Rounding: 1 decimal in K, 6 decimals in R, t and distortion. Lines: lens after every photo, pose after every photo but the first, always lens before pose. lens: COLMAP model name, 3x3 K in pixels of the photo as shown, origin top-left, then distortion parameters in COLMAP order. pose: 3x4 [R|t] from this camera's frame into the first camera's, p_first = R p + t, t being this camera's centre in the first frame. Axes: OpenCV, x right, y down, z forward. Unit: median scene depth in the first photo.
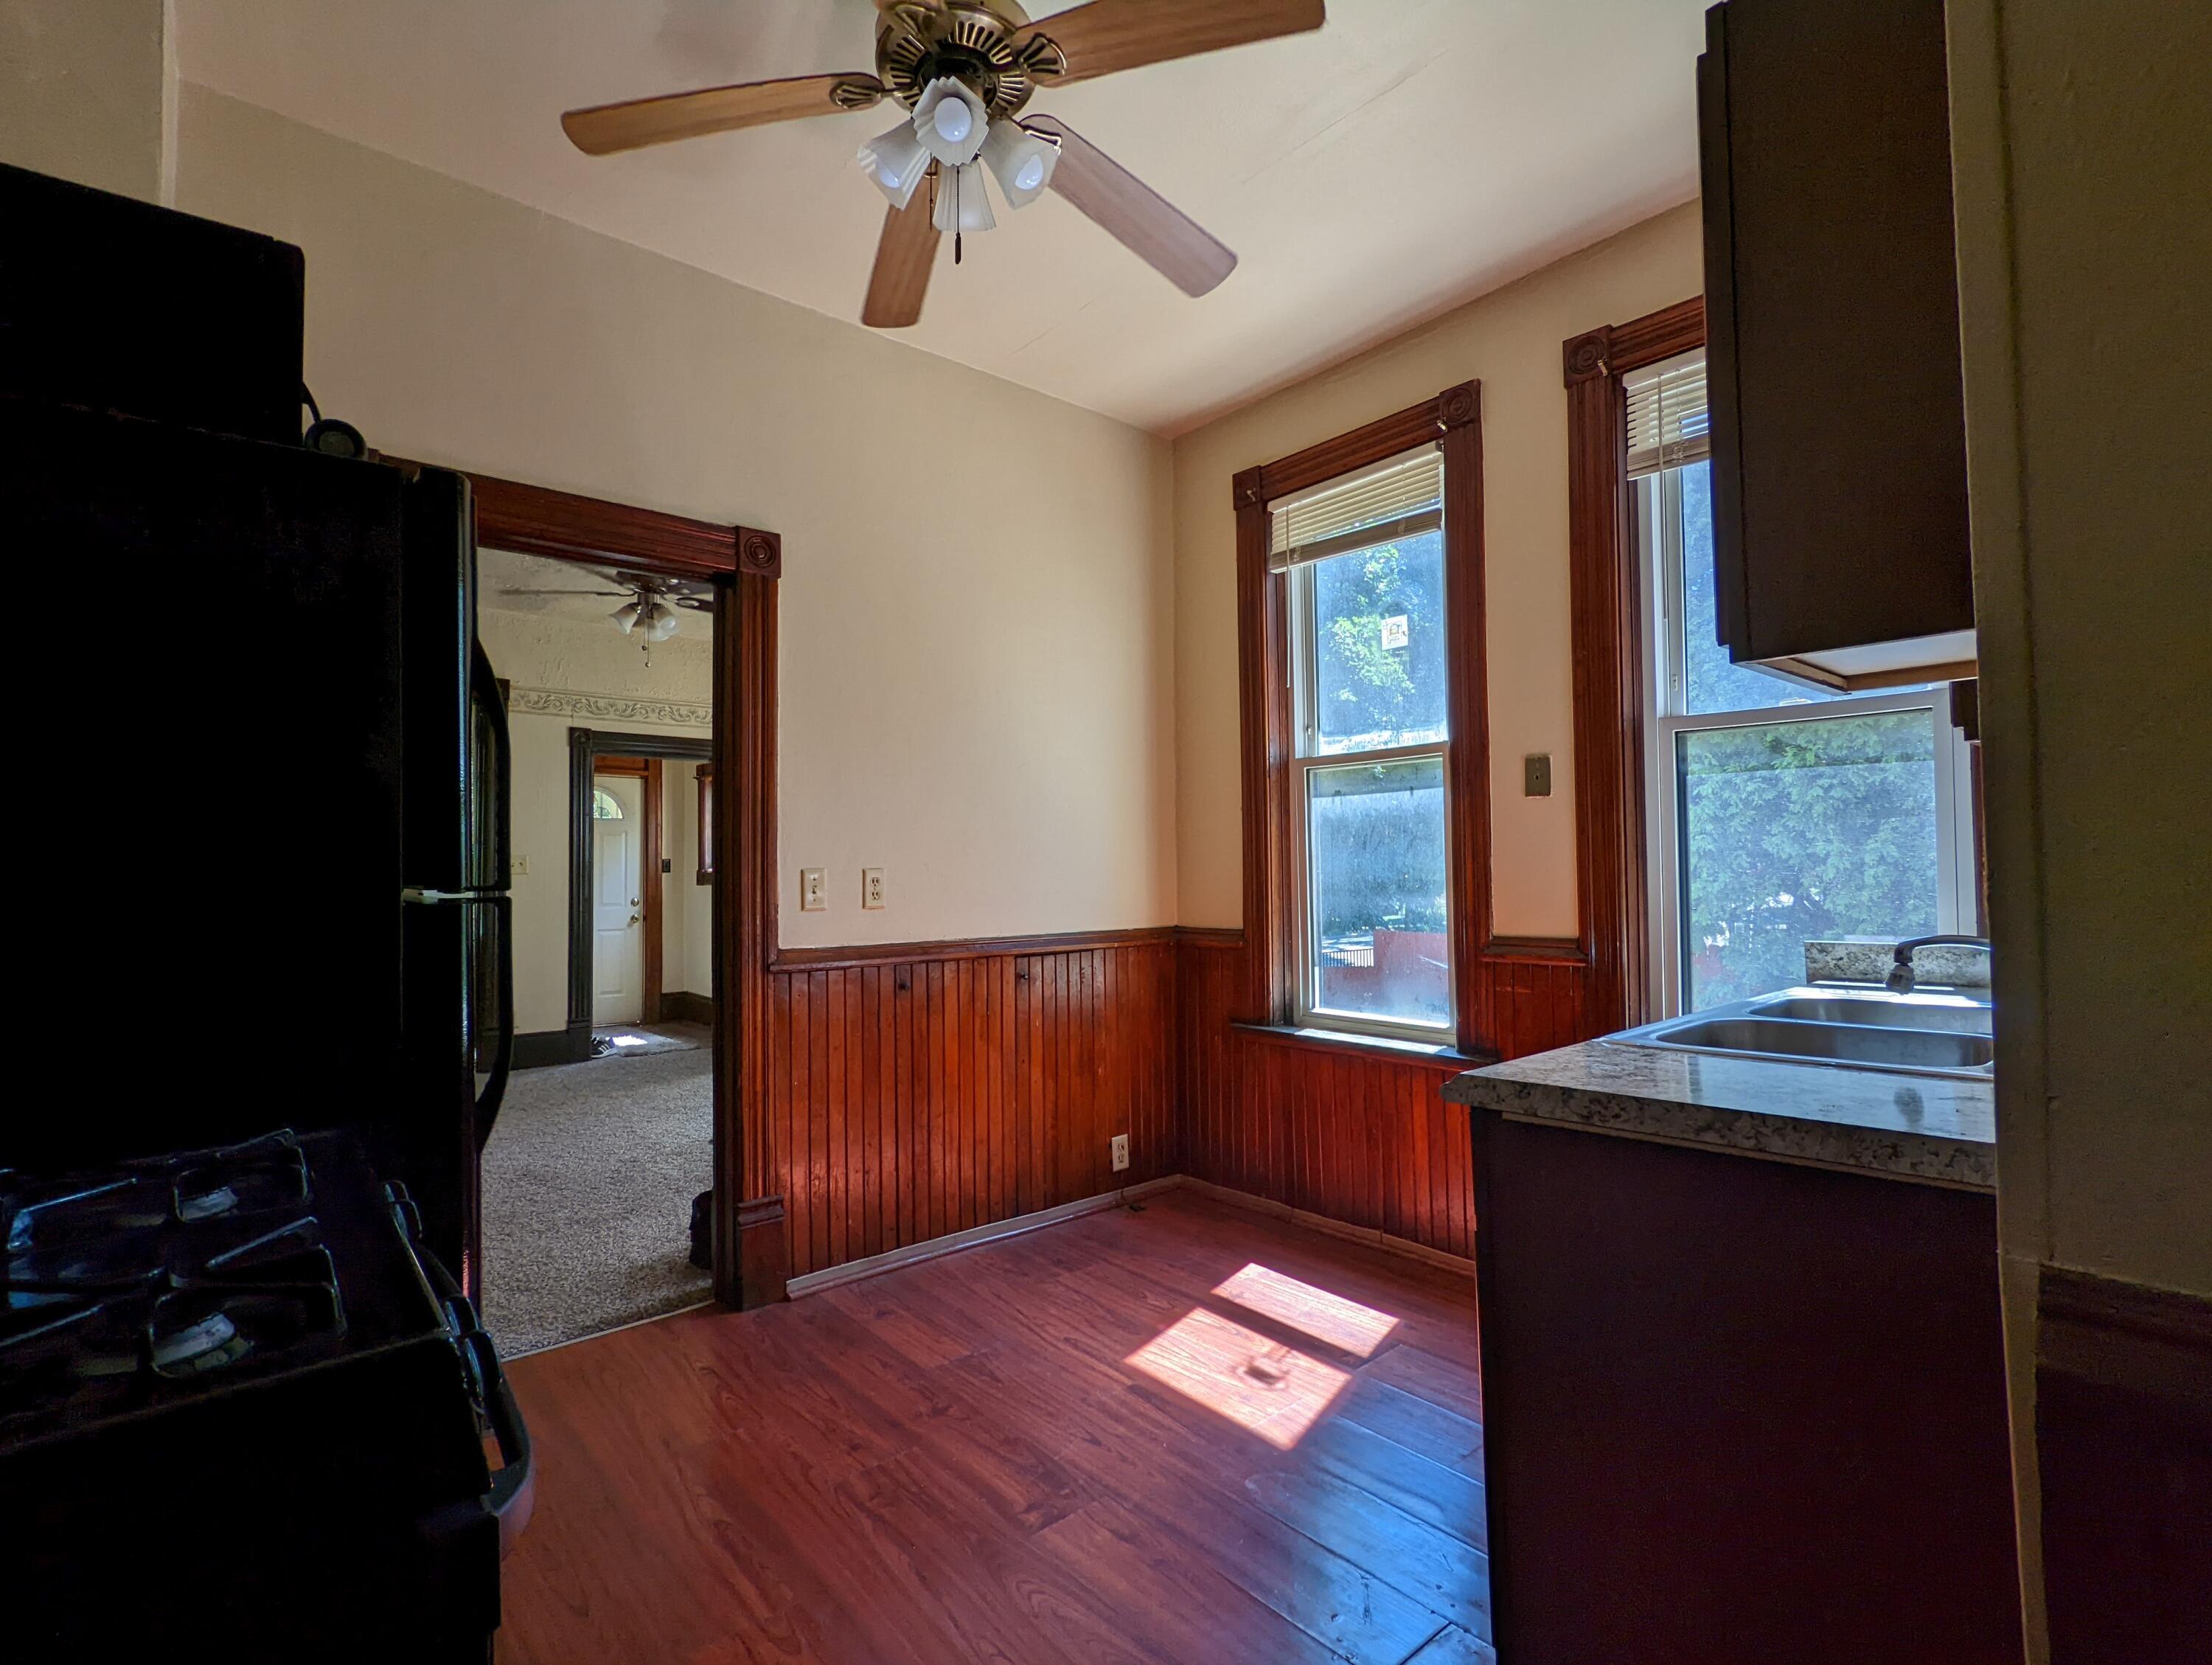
lens RADIAL K [[1050.0, 0, 1102.5], [0, 1050.0, 837.0], [0, 0, 1]] dist [-0.001580, 0.000410]
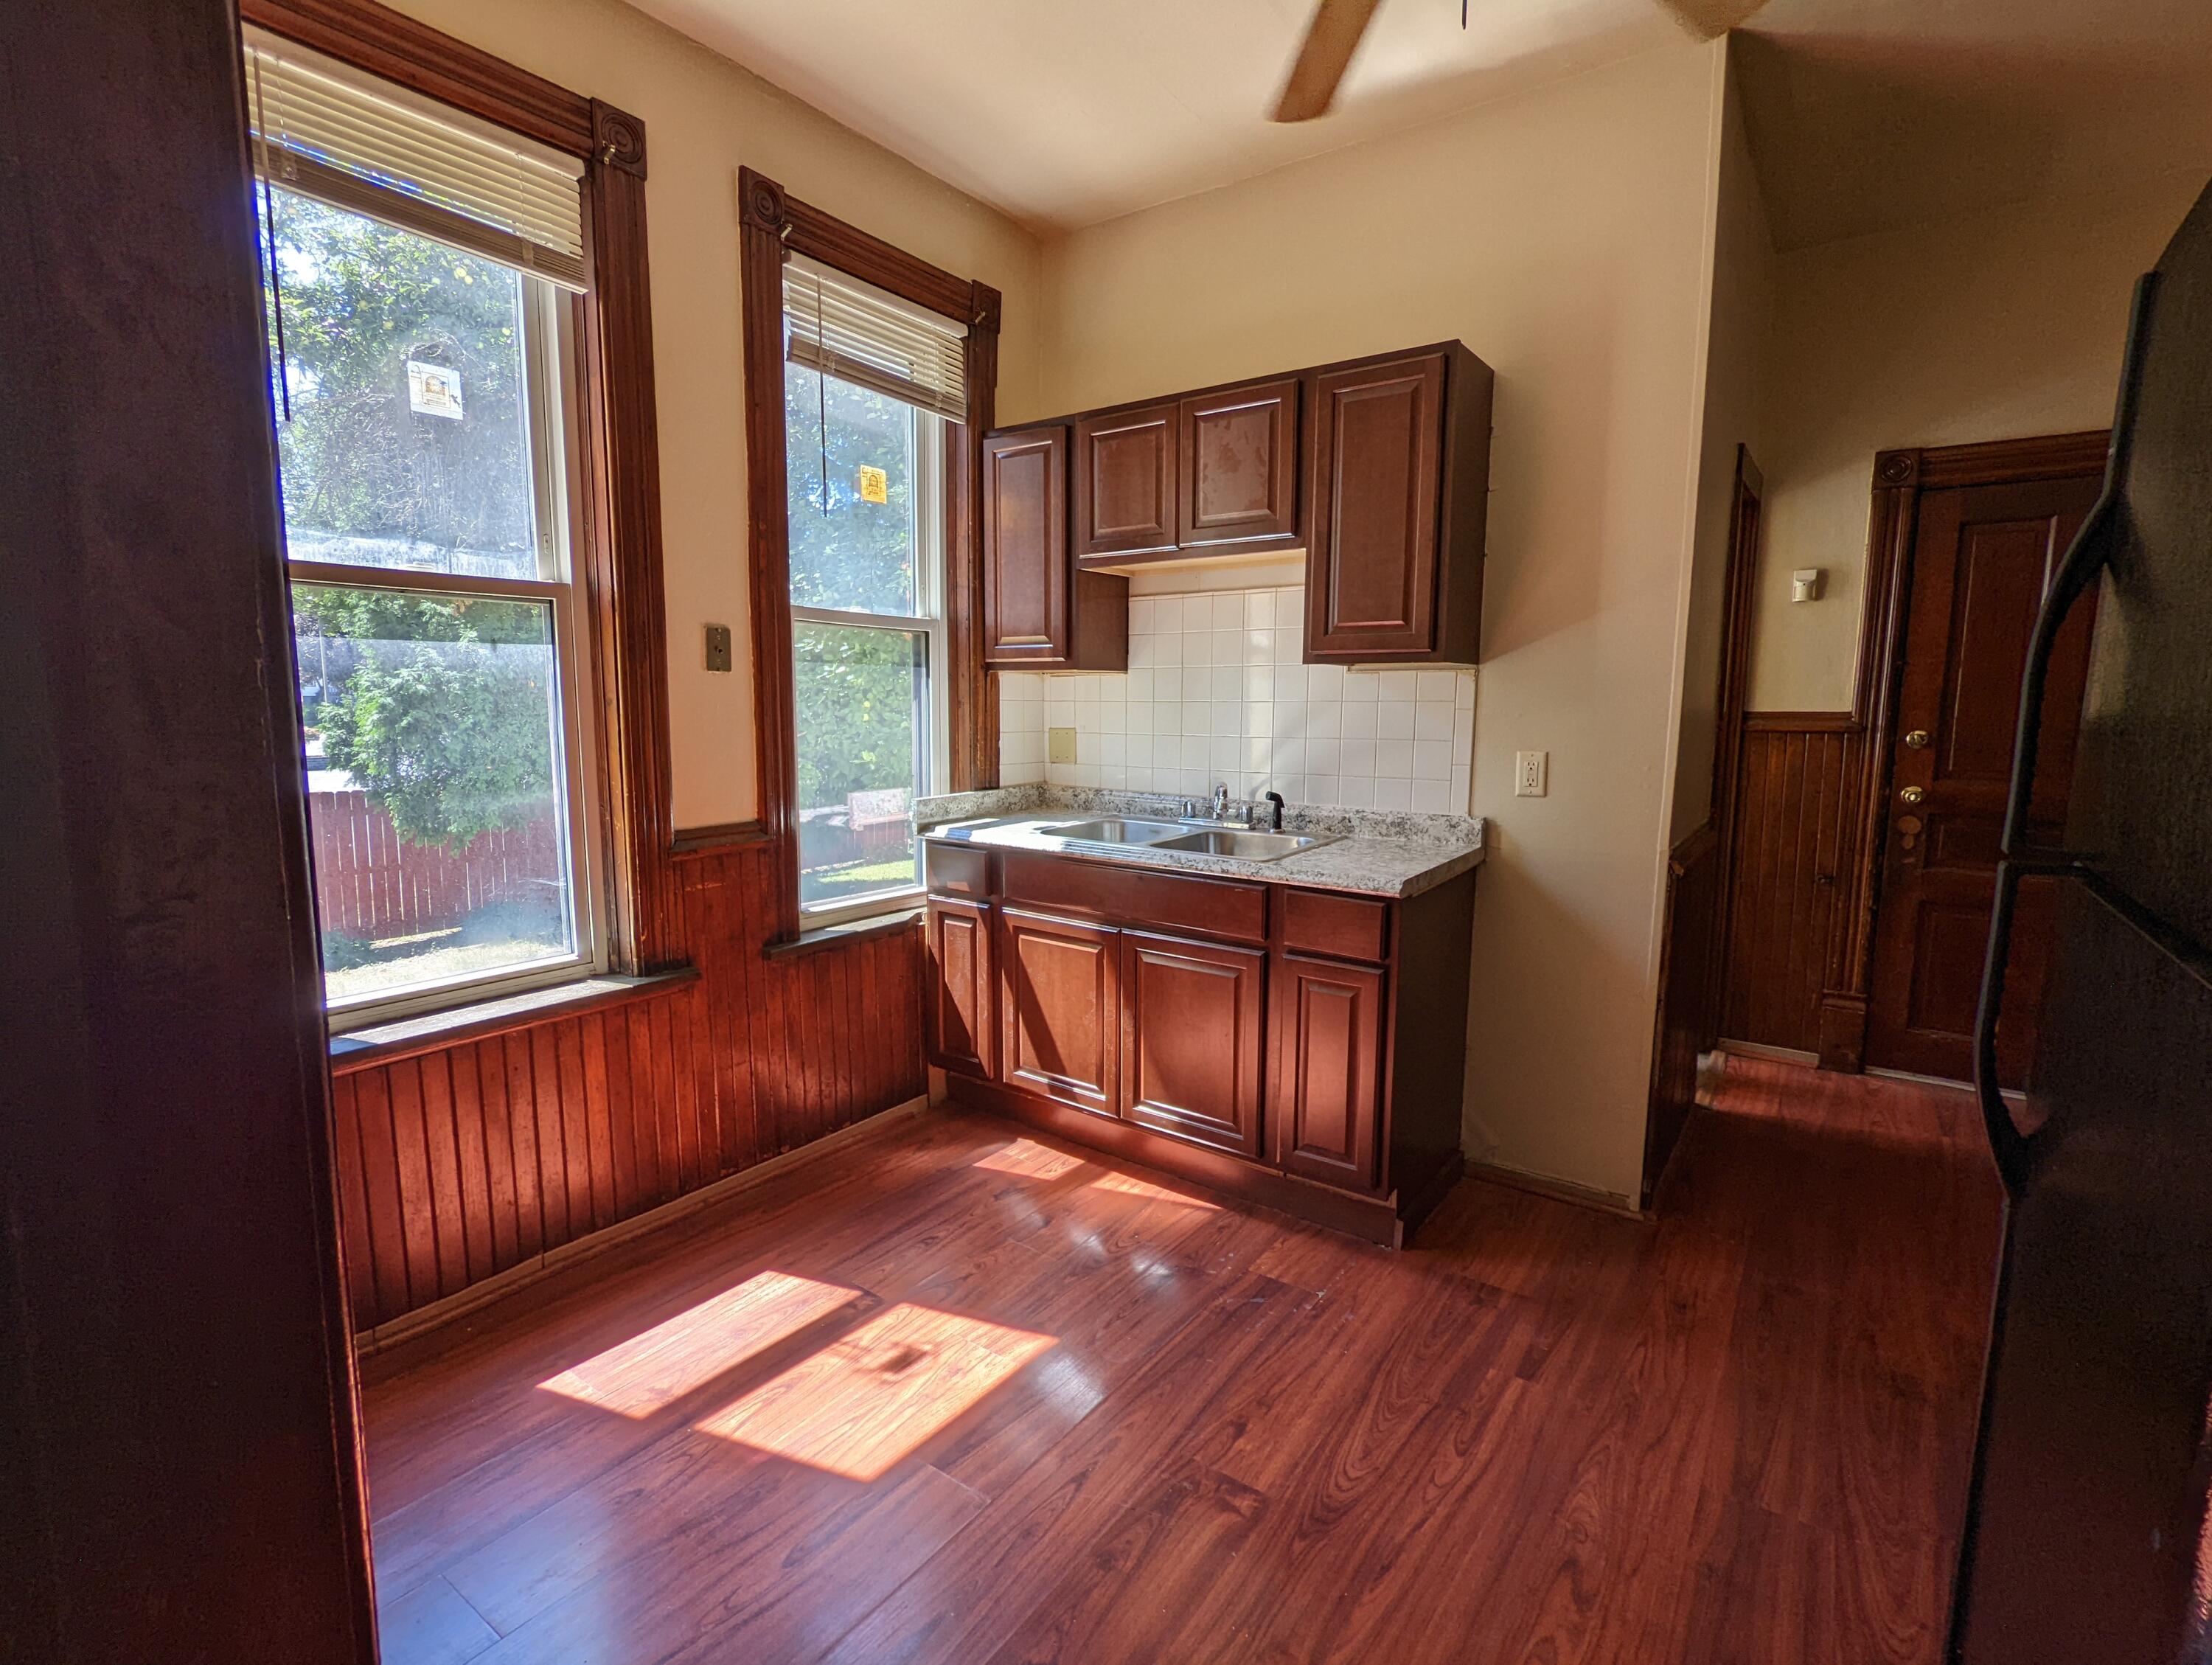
lens RADIAL K [[1050.0, 0, 1102.3], [0, 1050.0, 834.4], [0, 0, 1]] dist [-0.001580, 0.000410]
pose [[-0.234632, -0.119086, 0.964762, -0.582307], [-0.037086, 0.992842, 0.113533, -0.014794], [-0.971377, -0.009141, -0.237369, 0.925002]]
